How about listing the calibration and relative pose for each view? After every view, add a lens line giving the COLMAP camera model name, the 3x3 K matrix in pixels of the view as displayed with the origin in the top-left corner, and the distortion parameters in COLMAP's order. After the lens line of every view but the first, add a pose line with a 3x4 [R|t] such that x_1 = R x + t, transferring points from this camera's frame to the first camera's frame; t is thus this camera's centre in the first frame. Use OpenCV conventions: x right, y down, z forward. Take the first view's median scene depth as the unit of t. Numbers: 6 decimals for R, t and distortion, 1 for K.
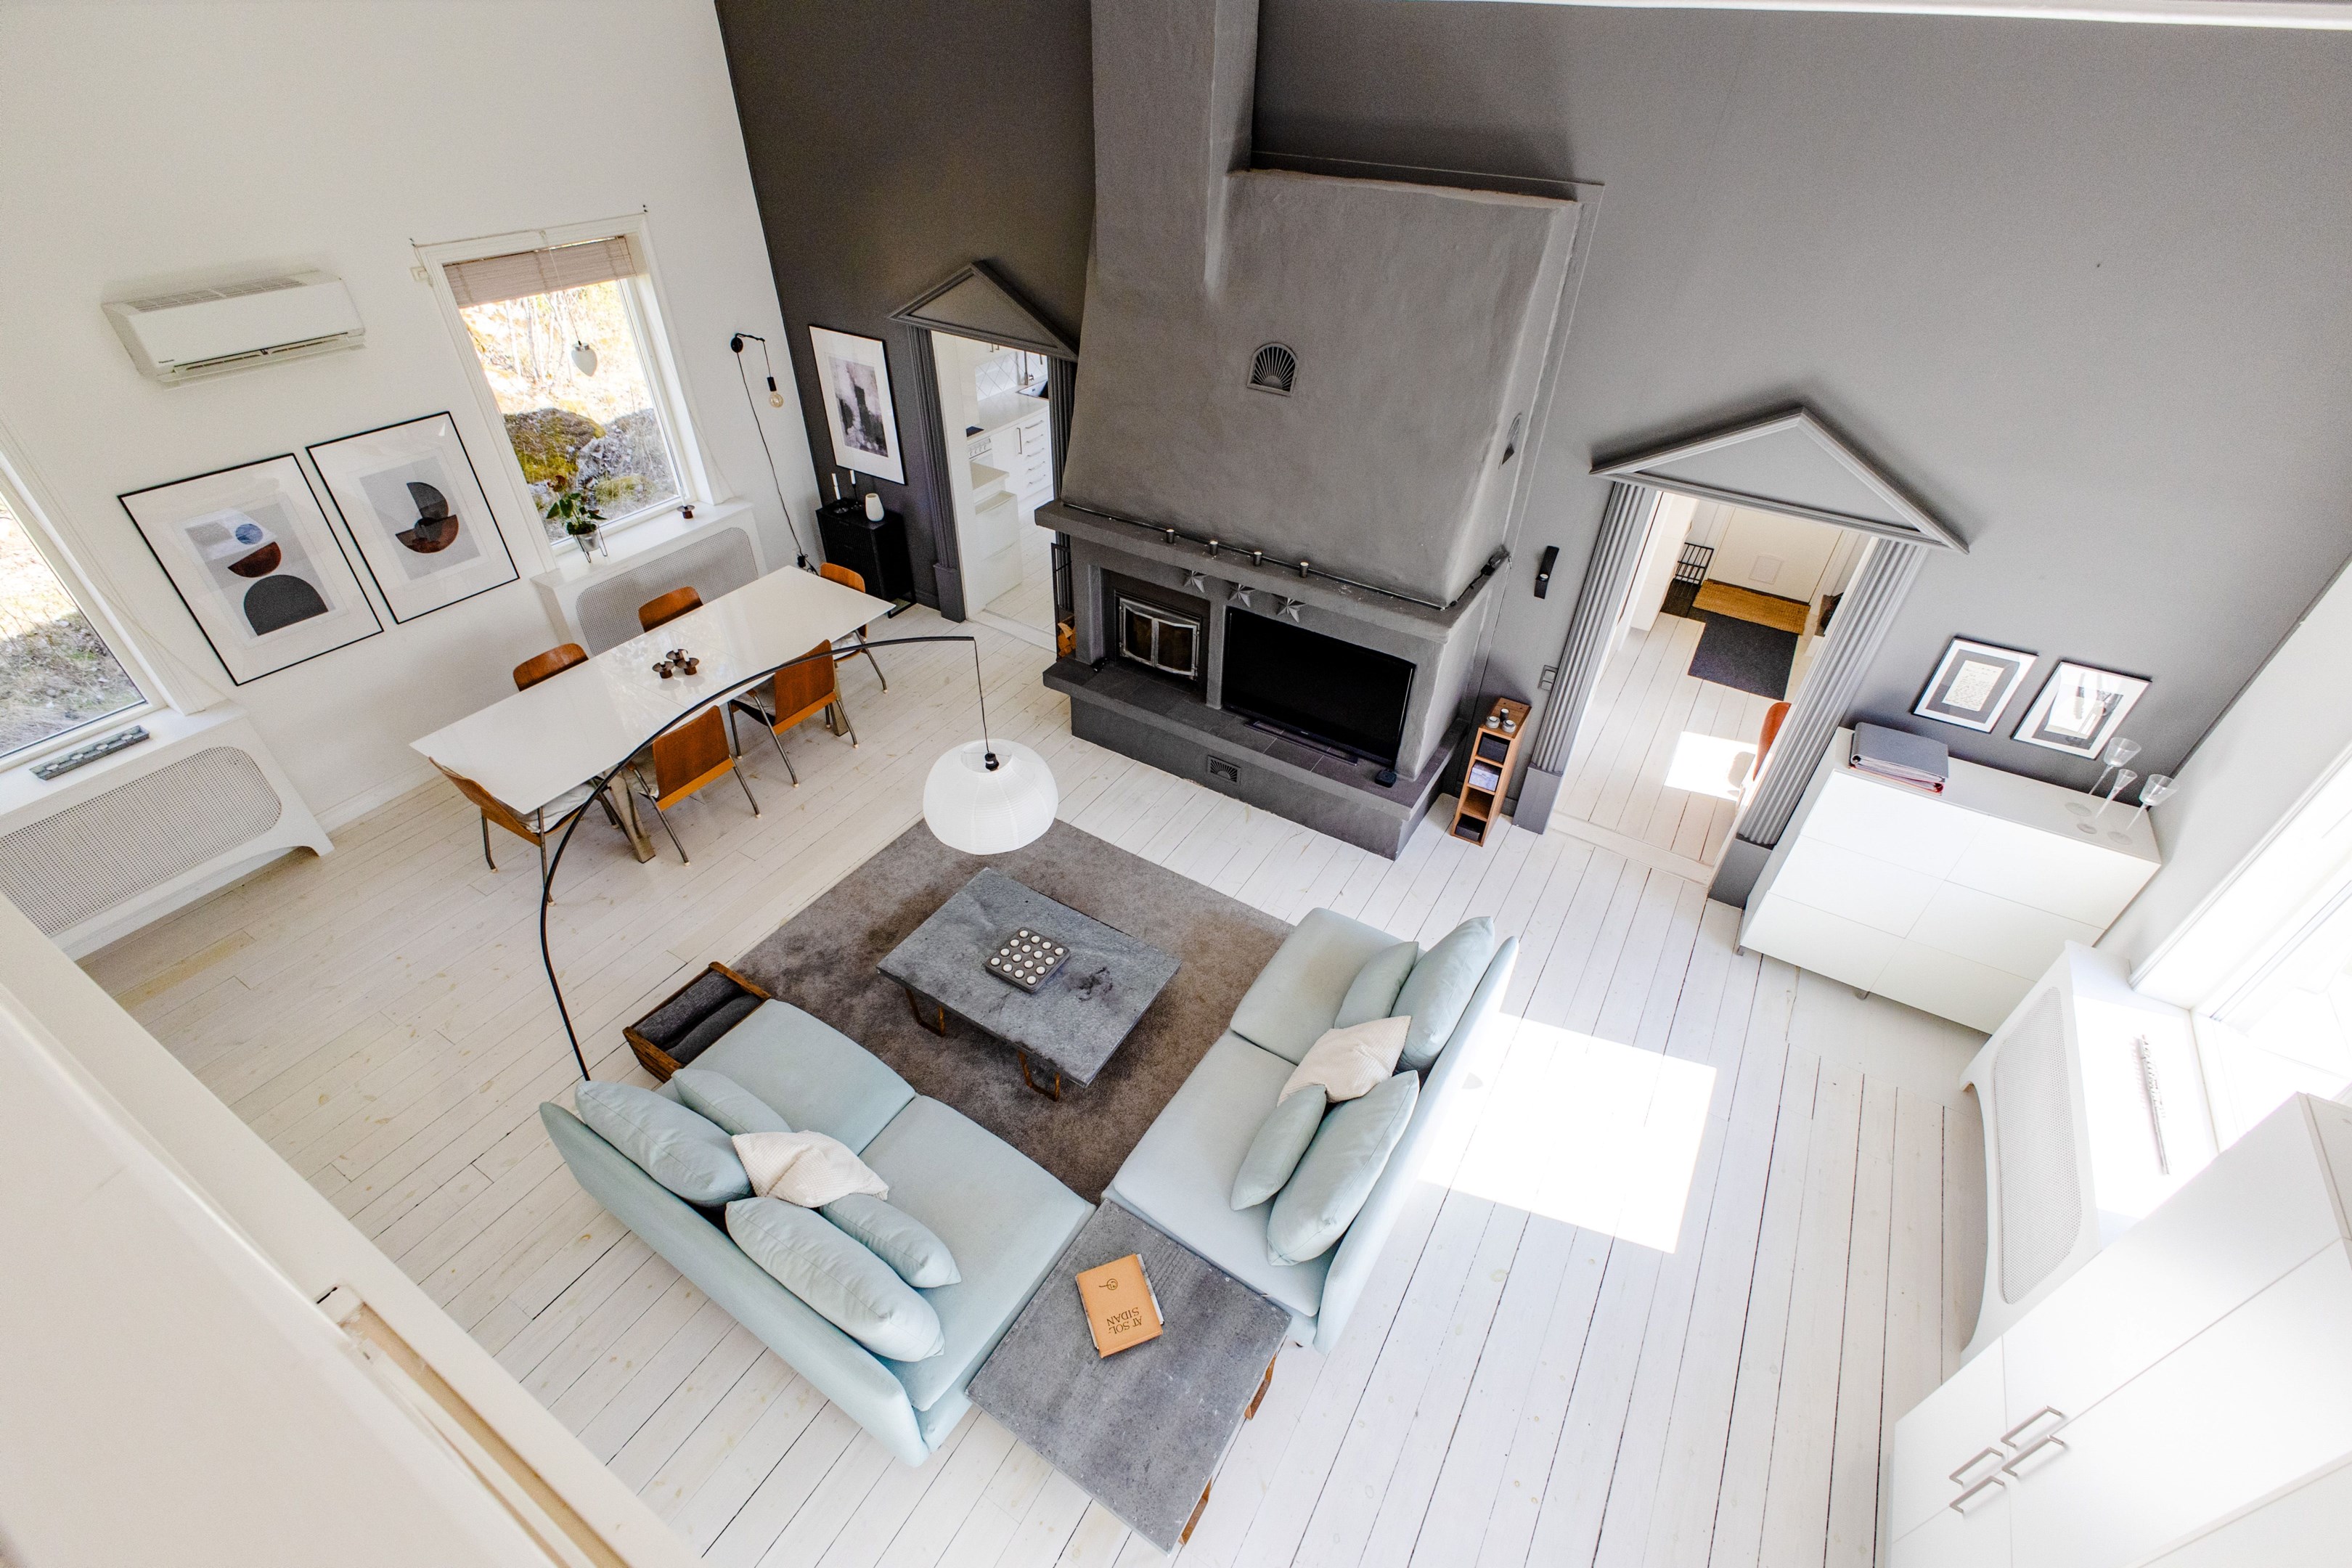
lens RADIAL K [[1041.7, 0, 1177.1], [0, 1041.7, 795.4], [0, 0, 1]] dist [0.021429, -0.001122]
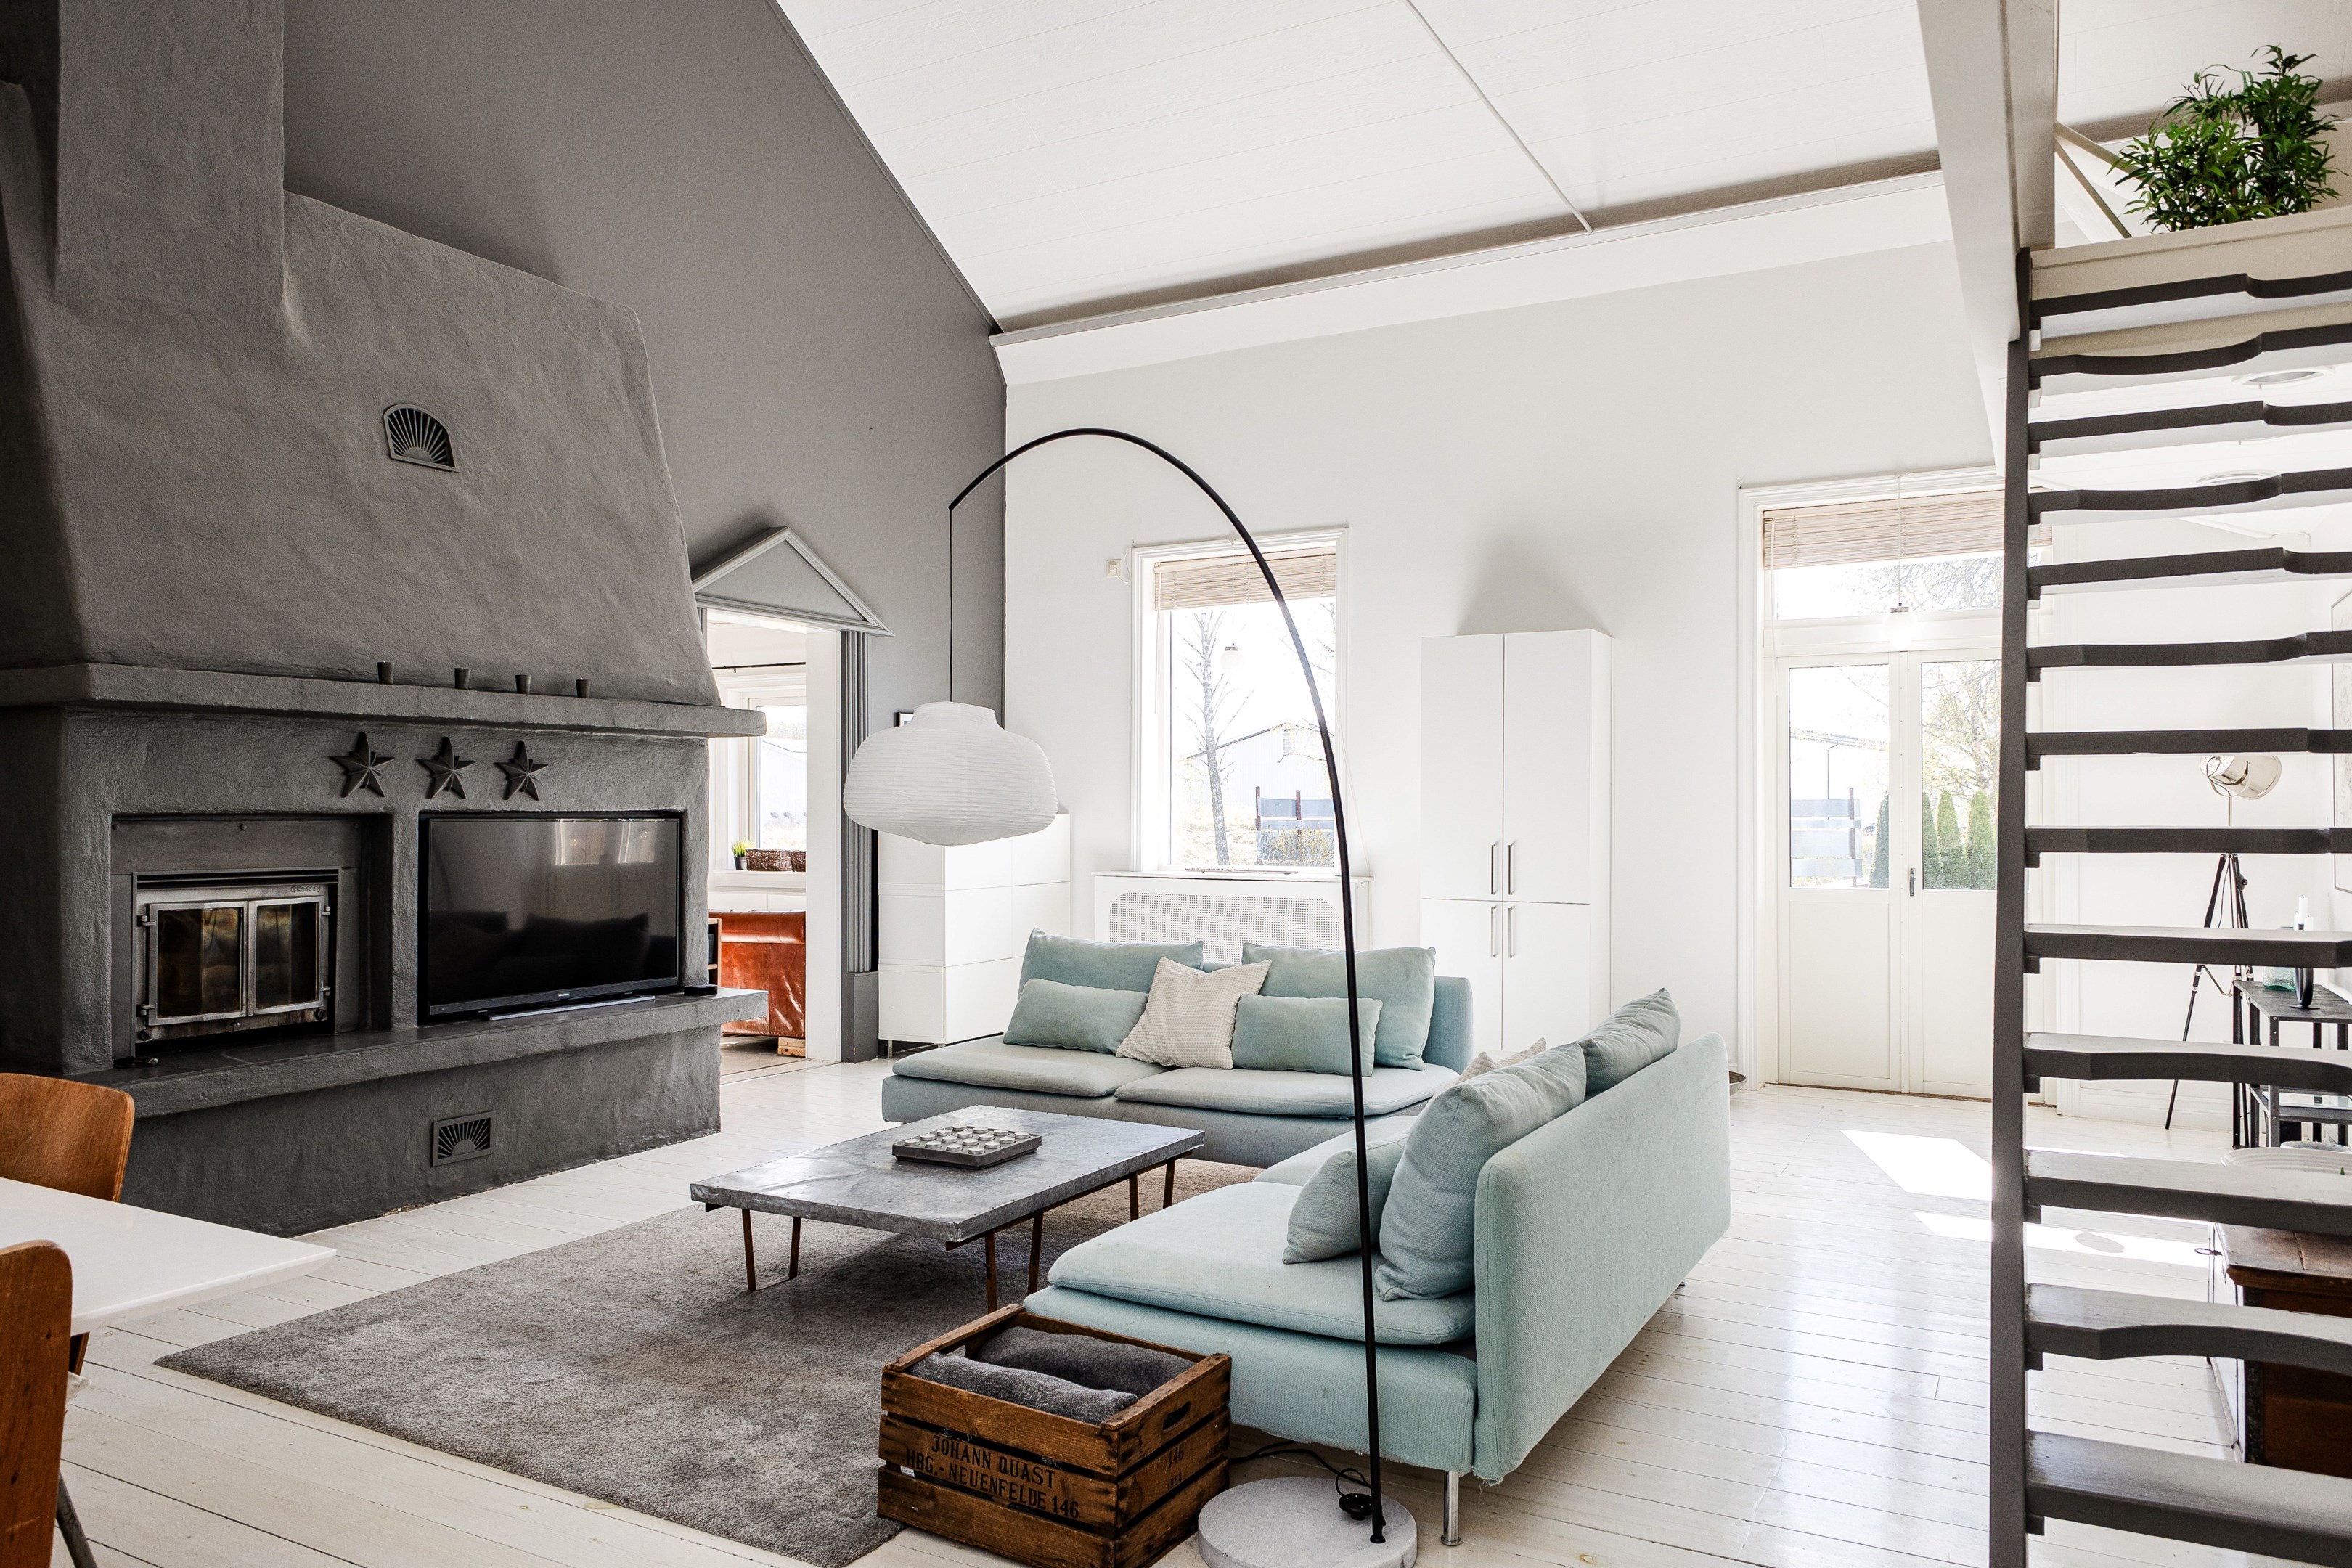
lens RADIAL K [[1574.5, 0, 1199.9], [0, 1574.5, 791.7], [0, 0, 1]] dist [0.006957, -0.005991]
pose [[-0.062339, -0.014654, 0.997947, -0.841713], [0.623684, 0.780049, 0.050415, 0.033764], [-0.779187, 0.625546, -0.039488, 0.684749]]
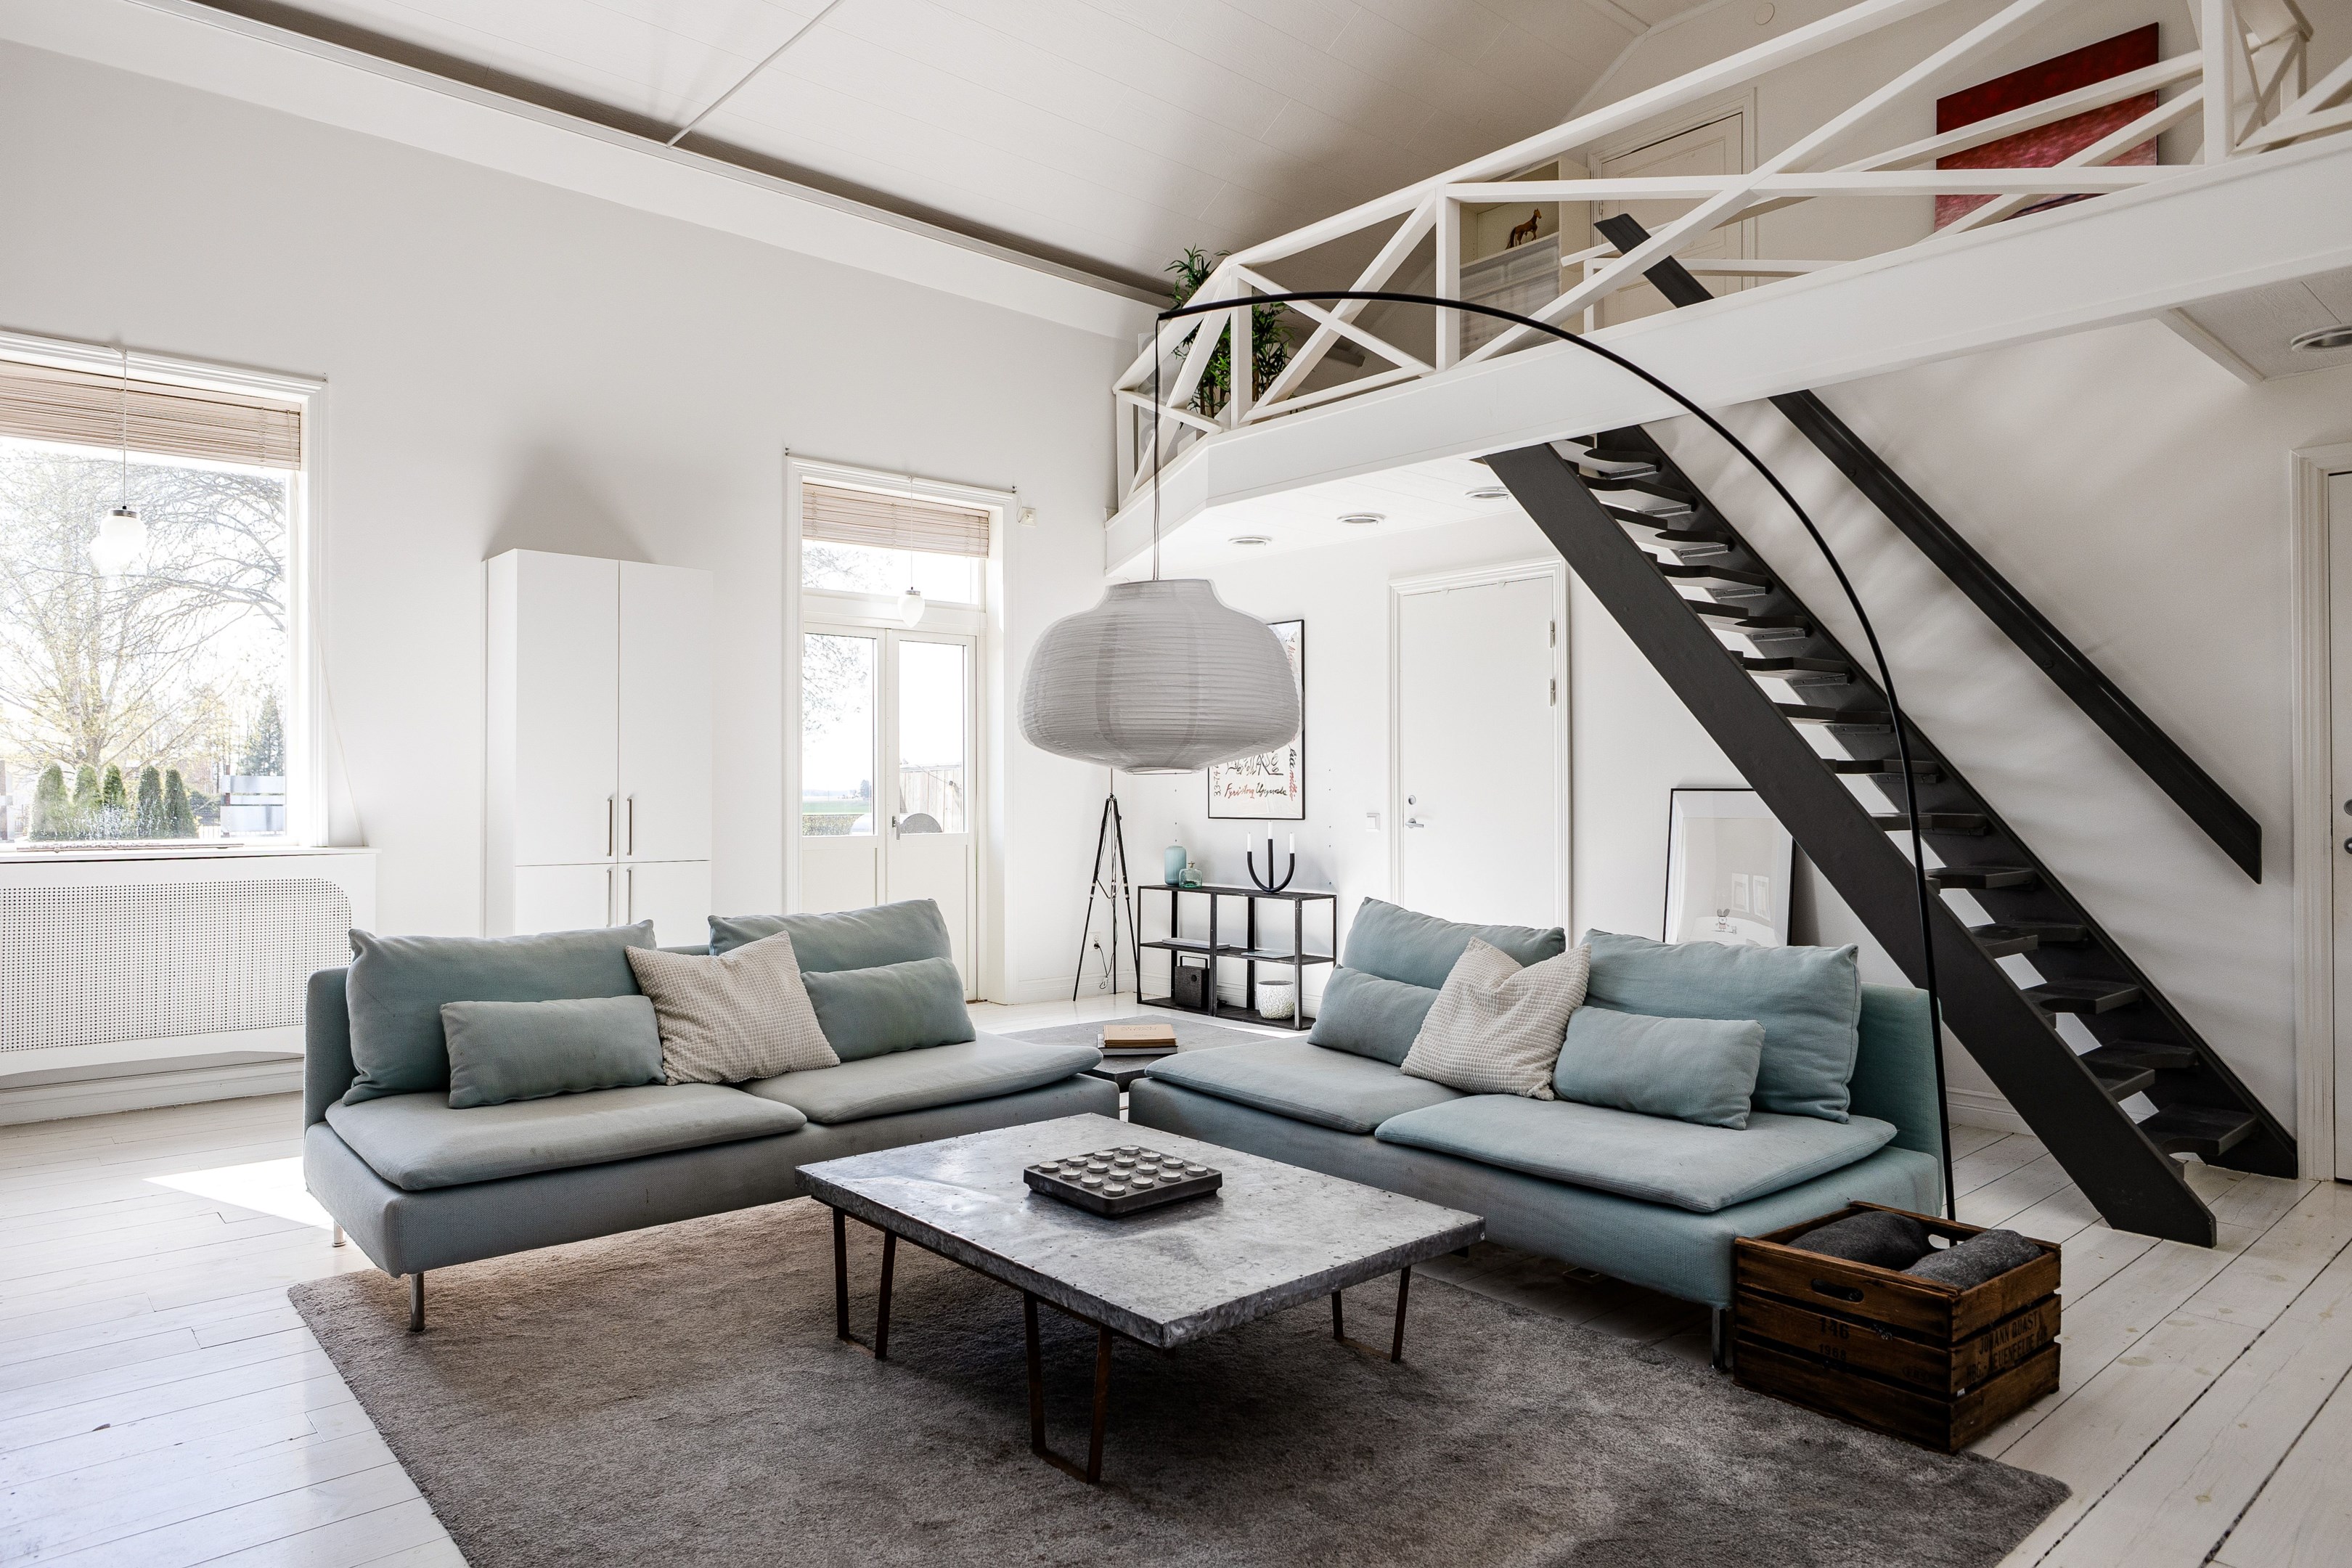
lens RADIAL K [[1409.7, 0, 1191.1], [0, 1409.7, 768.8], [0, 0, 1]] dist [0.002666, 0.000656]
pose [[-0.954347, -0.020775, 0.297975, -0.282928], [0.167895, 0.787765, 0.592653, -0.258523], [-0.247047, 0.615626, -0.748313, 1.106186]]
